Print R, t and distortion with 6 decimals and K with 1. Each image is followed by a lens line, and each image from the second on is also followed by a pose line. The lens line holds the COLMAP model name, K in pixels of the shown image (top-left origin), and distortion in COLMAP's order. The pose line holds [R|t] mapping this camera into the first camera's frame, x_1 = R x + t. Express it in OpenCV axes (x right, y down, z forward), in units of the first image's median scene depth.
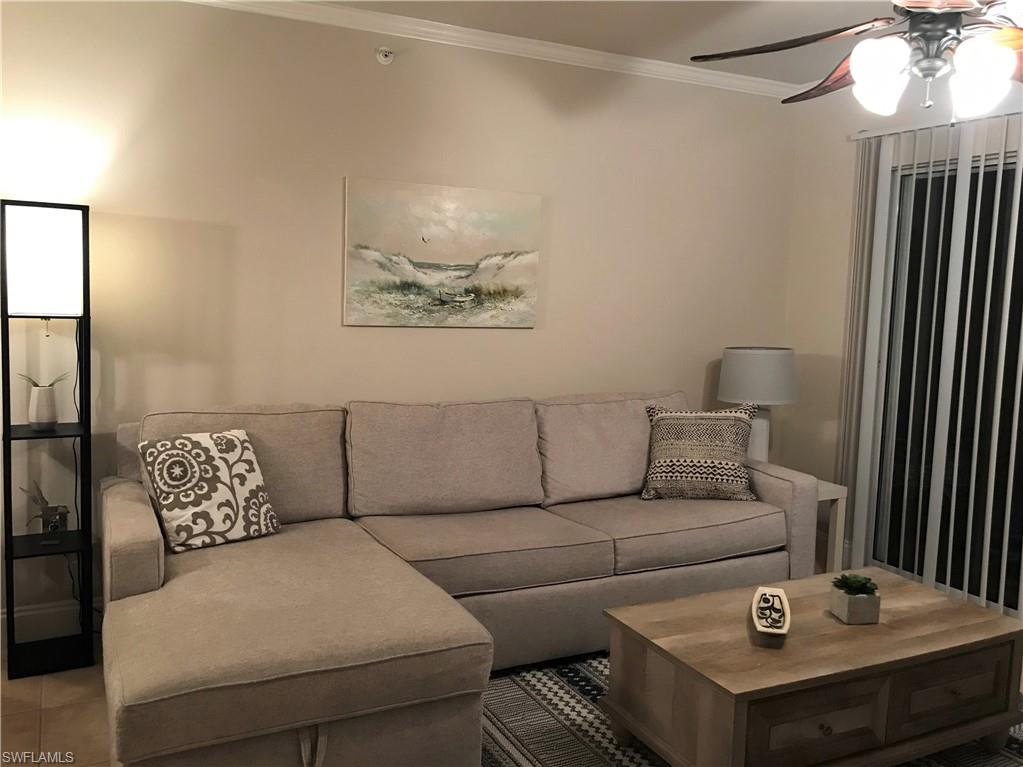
lens RADIAL K [[835.7, 0, 519.6], [0, 835.7, 377.5], [0, 0, 1]] dist [0.052300, -0.070405]
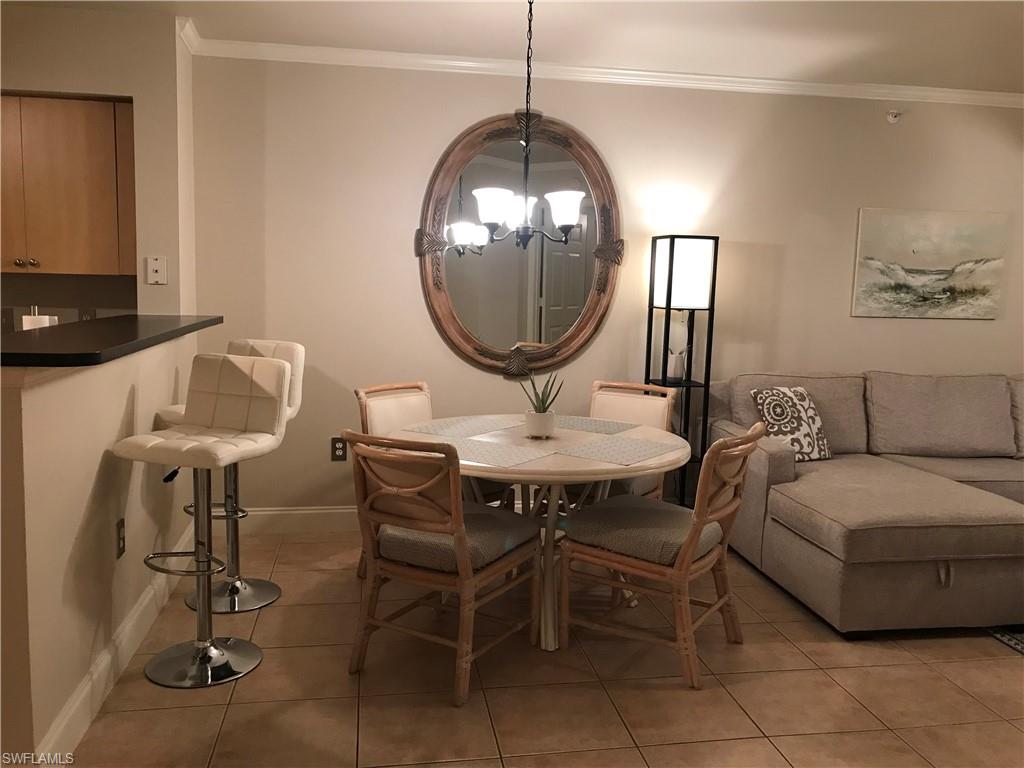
lens RADIAL K [[836.5, 0, 514.3], [0, 836.5, 369.7], [0, 0, 1]] dist [0.052300, -0.070405]
pose [[0.954580, 0.026165, -0.296803, -0.328928], [-0.027693, 0.999616, -0.000946, 0.041359], [0.296665, 0.009122, 0.954938, -0.469005]]
